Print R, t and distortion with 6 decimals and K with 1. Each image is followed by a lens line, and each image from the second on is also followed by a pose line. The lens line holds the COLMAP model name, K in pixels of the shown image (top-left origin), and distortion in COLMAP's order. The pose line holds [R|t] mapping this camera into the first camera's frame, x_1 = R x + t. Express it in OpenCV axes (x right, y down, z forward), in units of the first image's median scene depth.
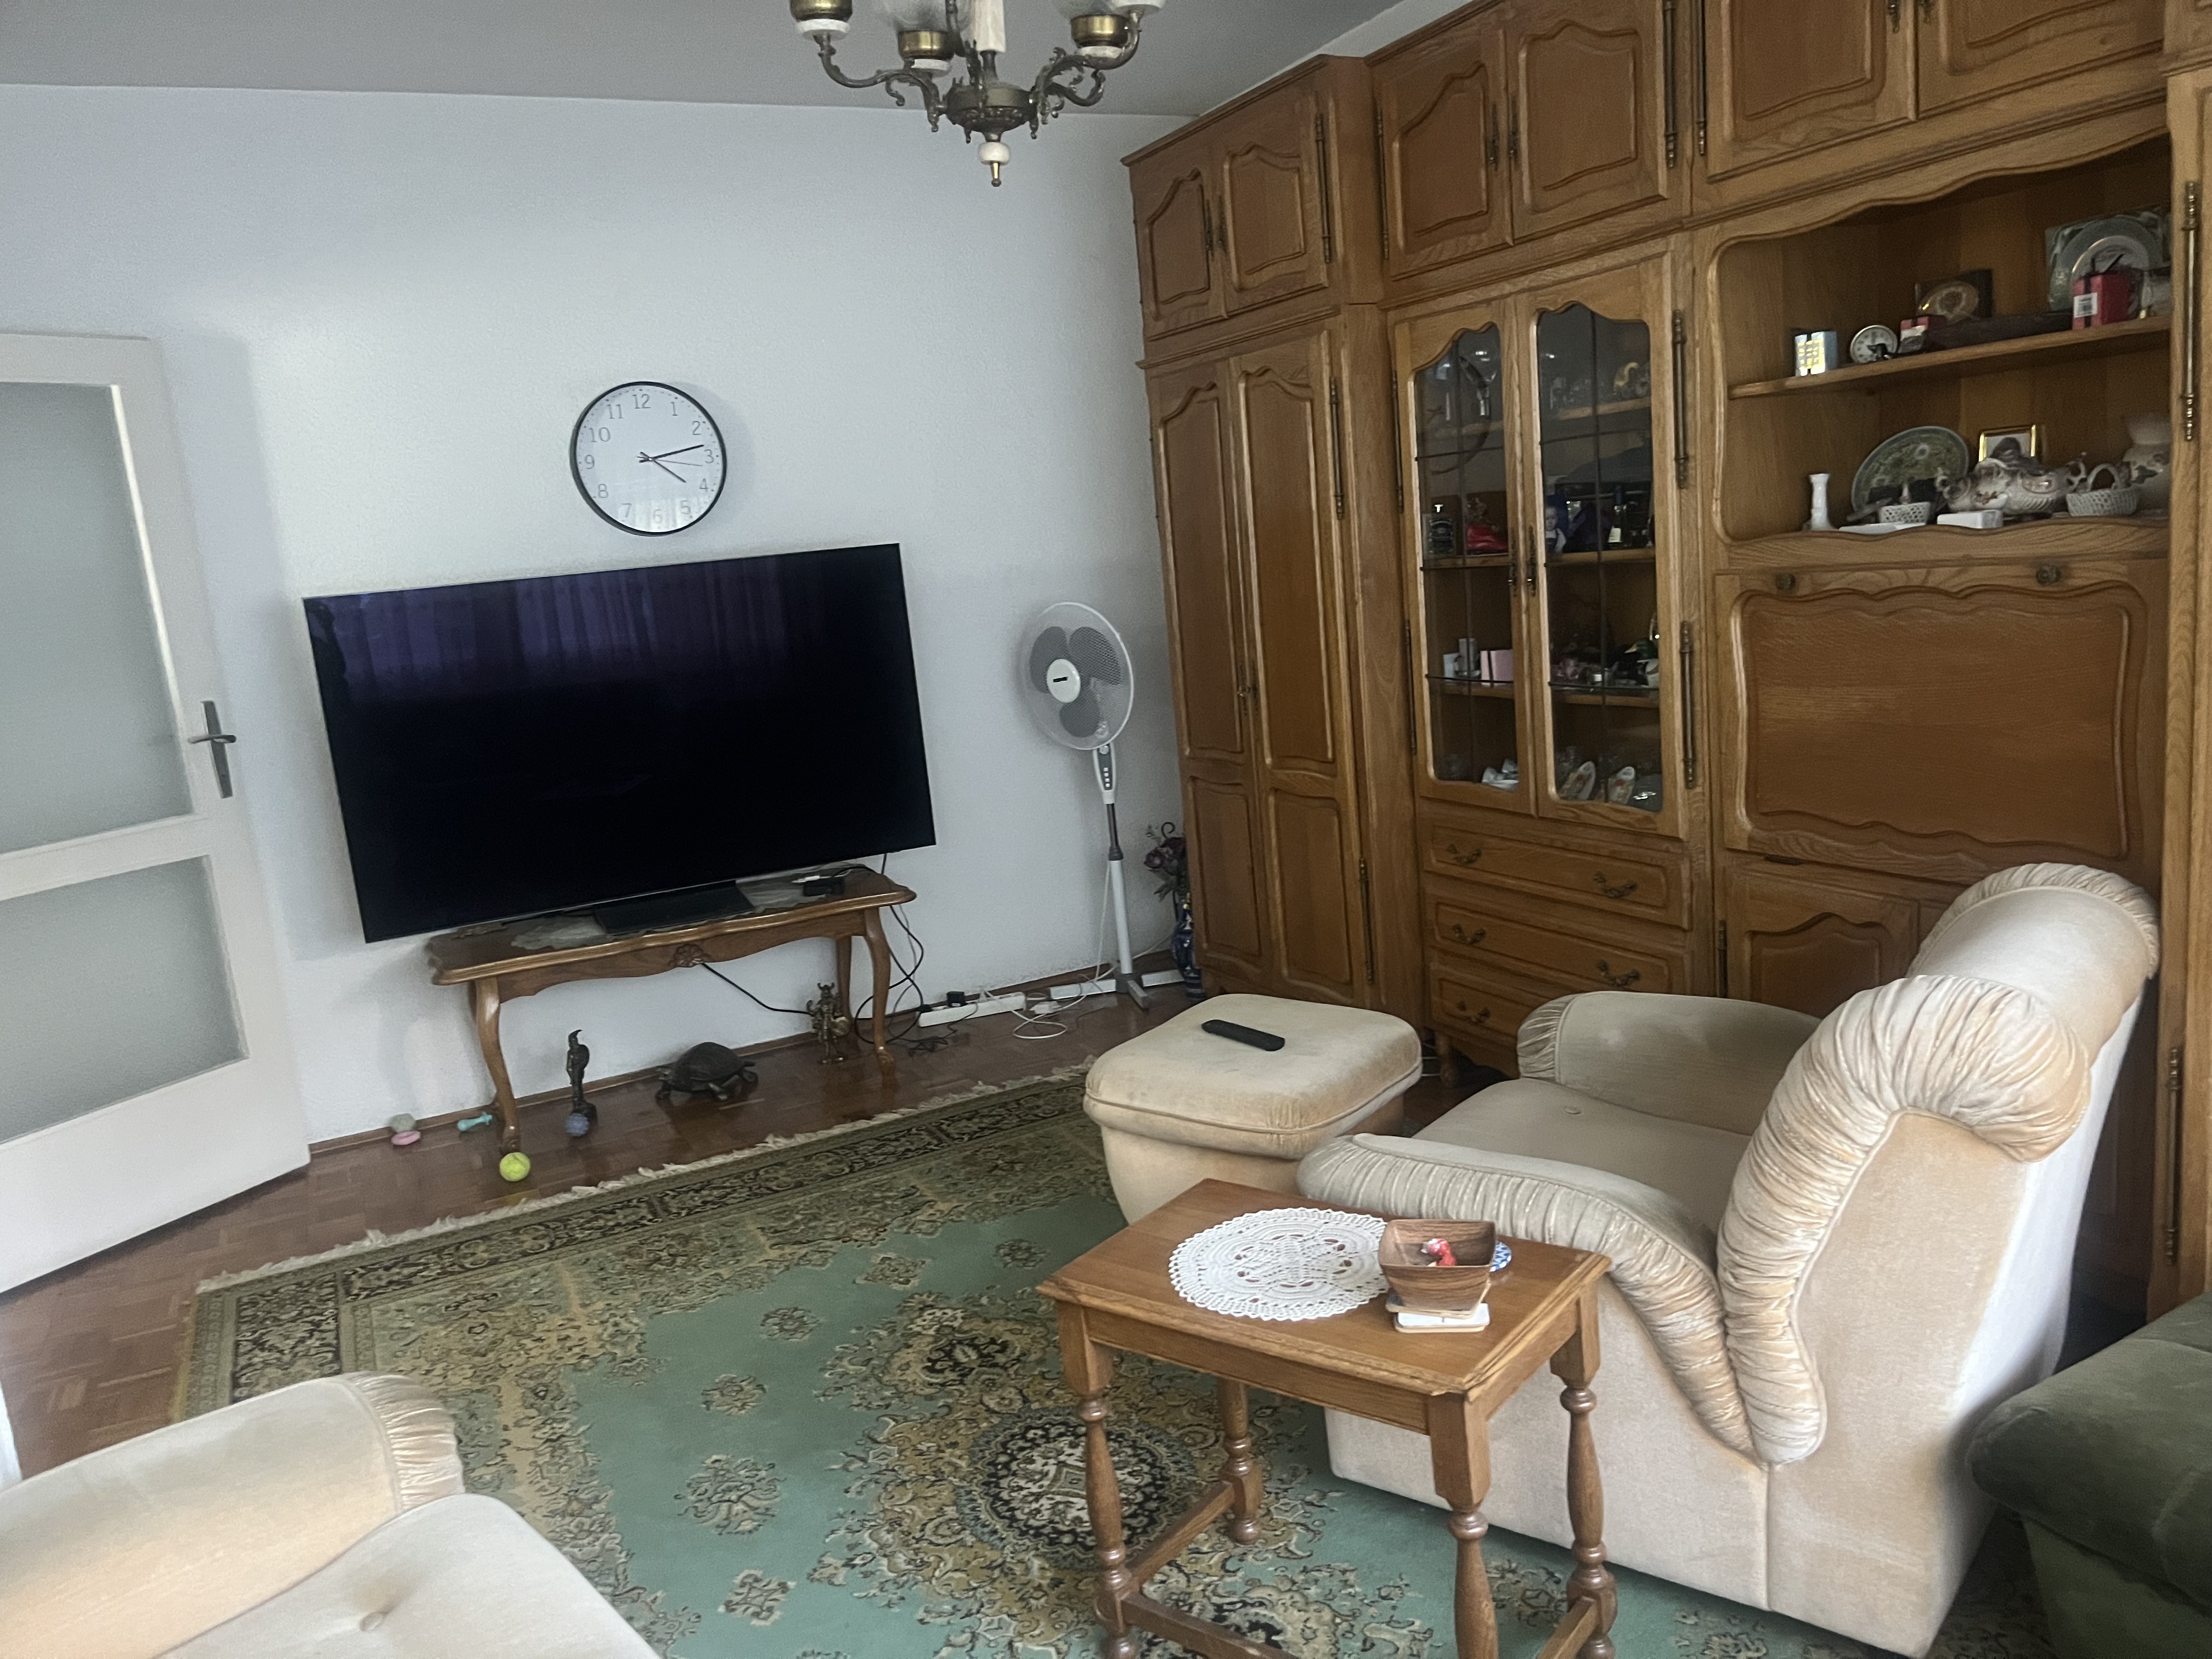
lens RADIAL K [[1640.5, 0, 1106.0], [0, 1640.5, 829.5], [0, 0, 1]] dist [0.005280, 0.002538]
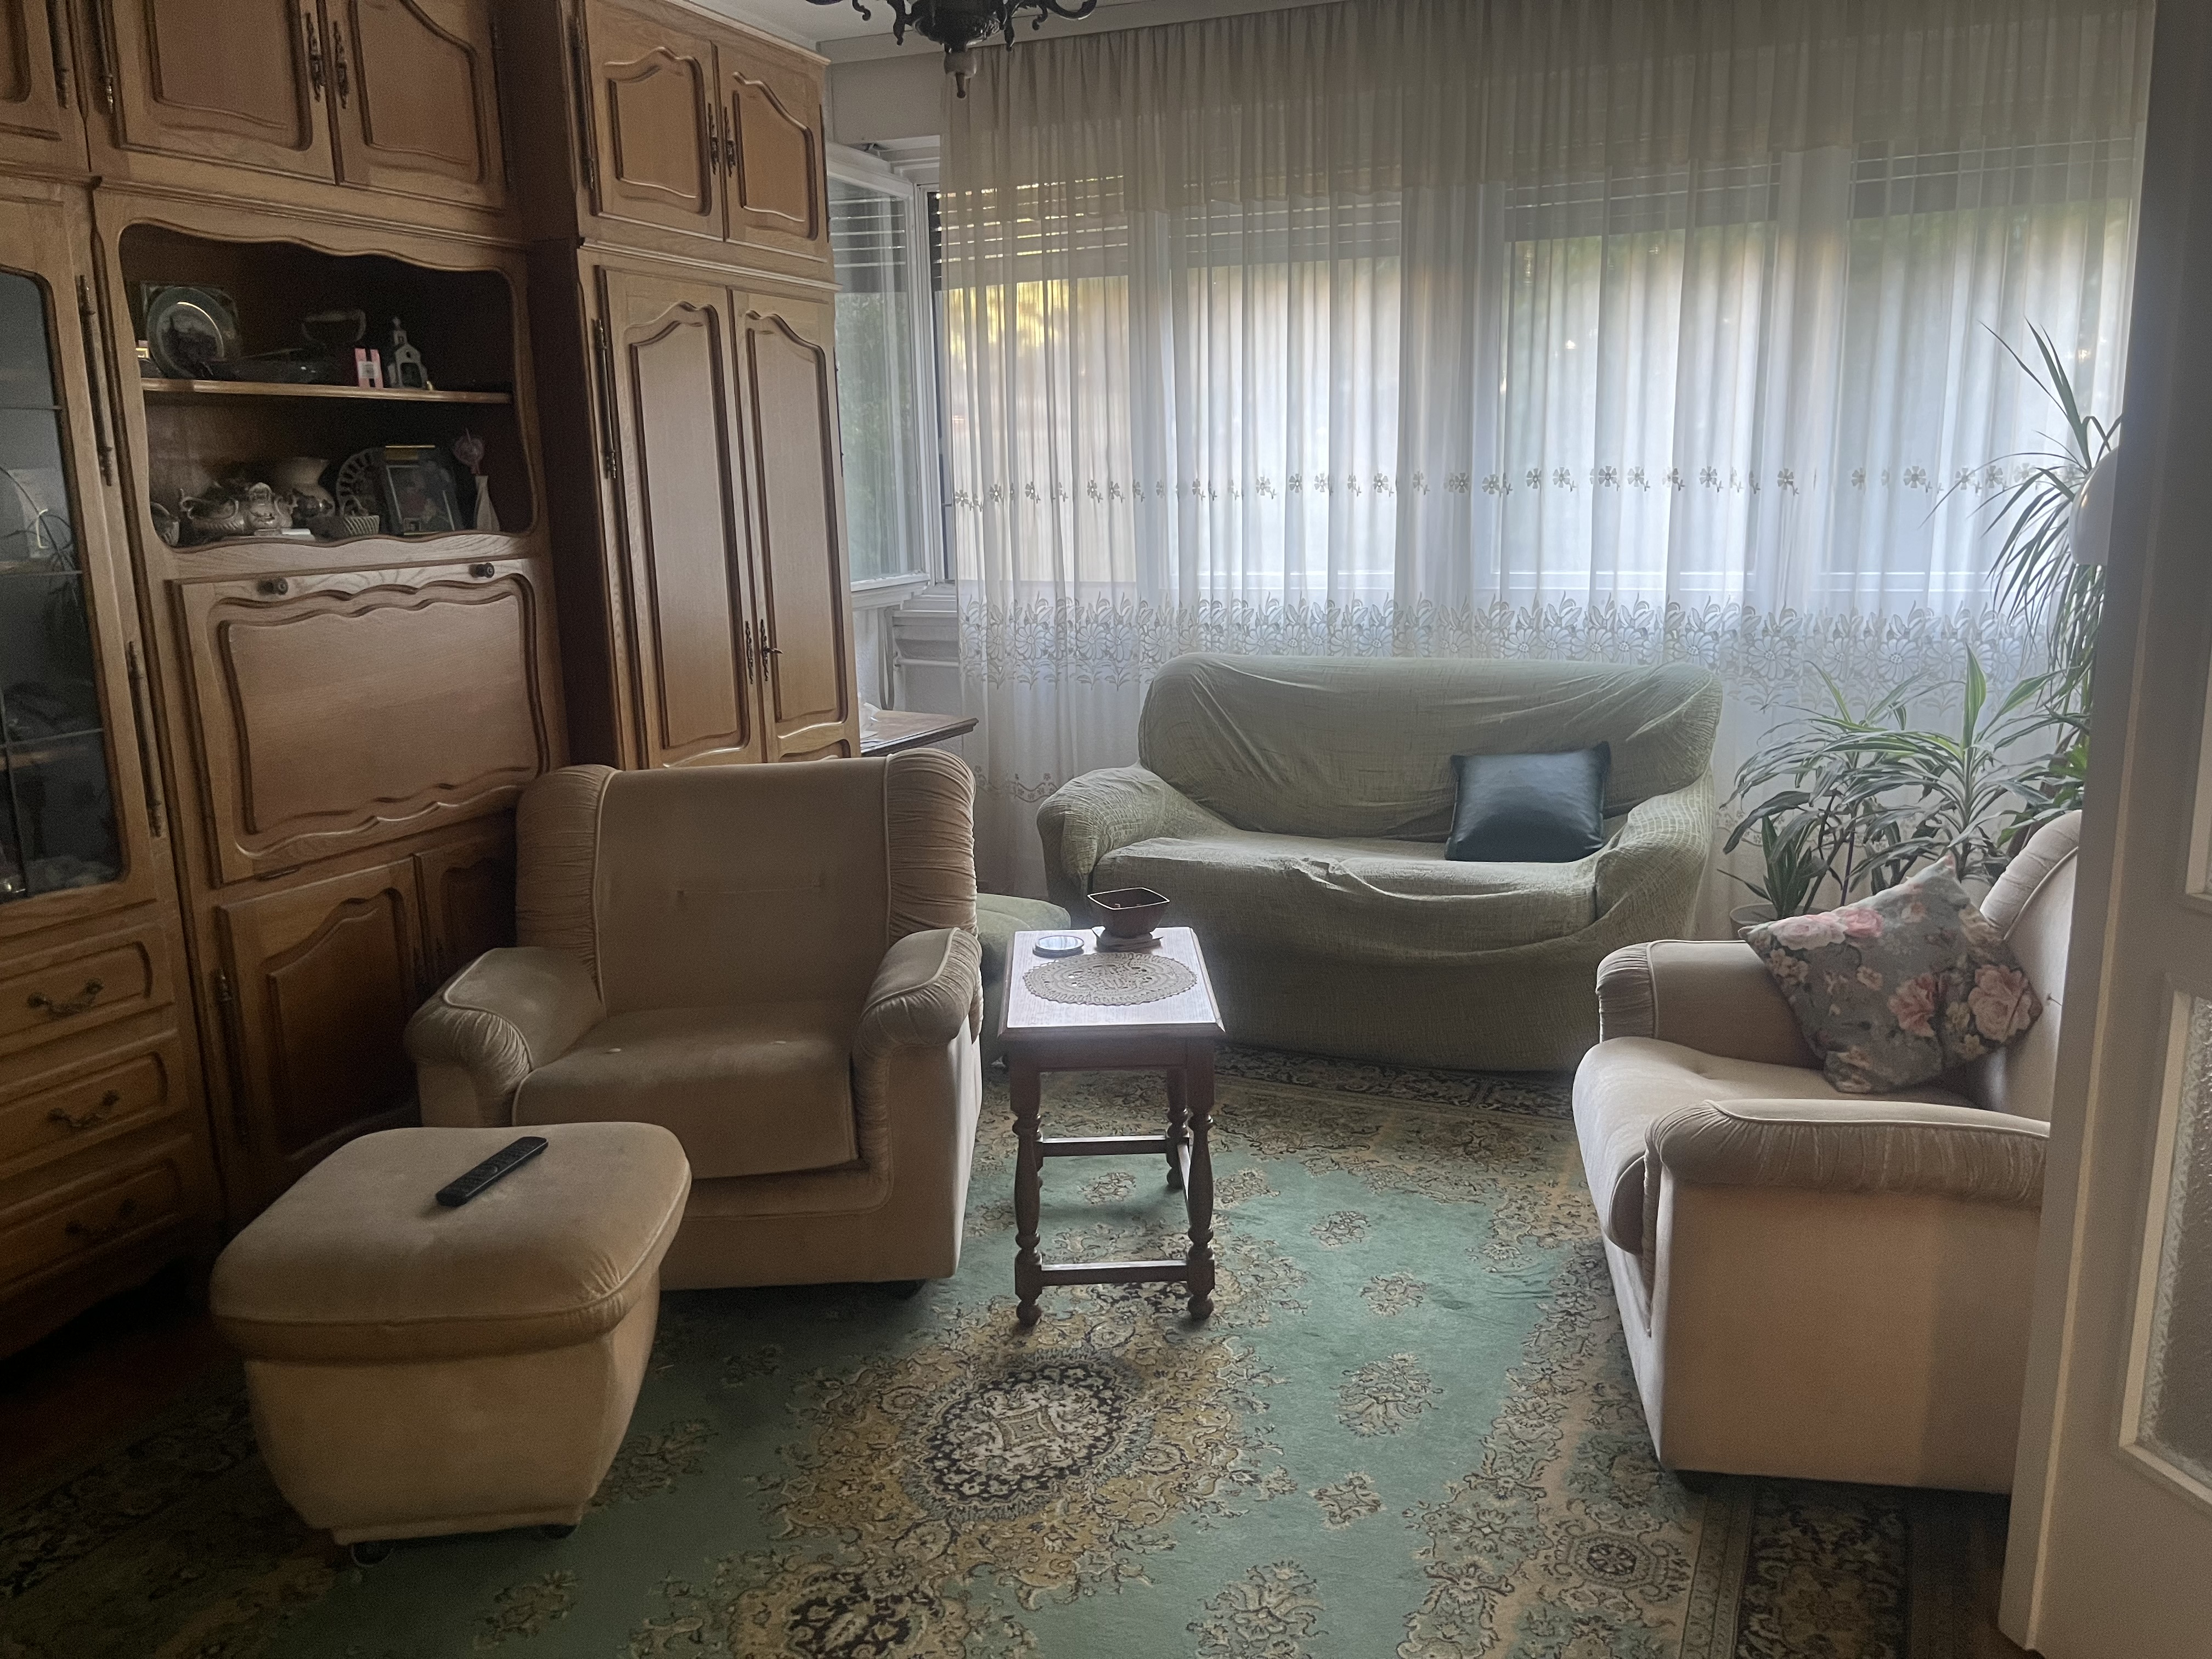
lens RADIAL K [[1640.5, 0, 1106.0], [0, 1640.5, 829.5], [0, 0, 1]] dist [0.005280, 0.002538]
pose [[-0.626344, -0.071729, 0.776240, -0.743810], [0.205372, 0.945397, 0.253074, -0.173098], [-0.752008, 0.317929, -0.577413, 1.337267]]
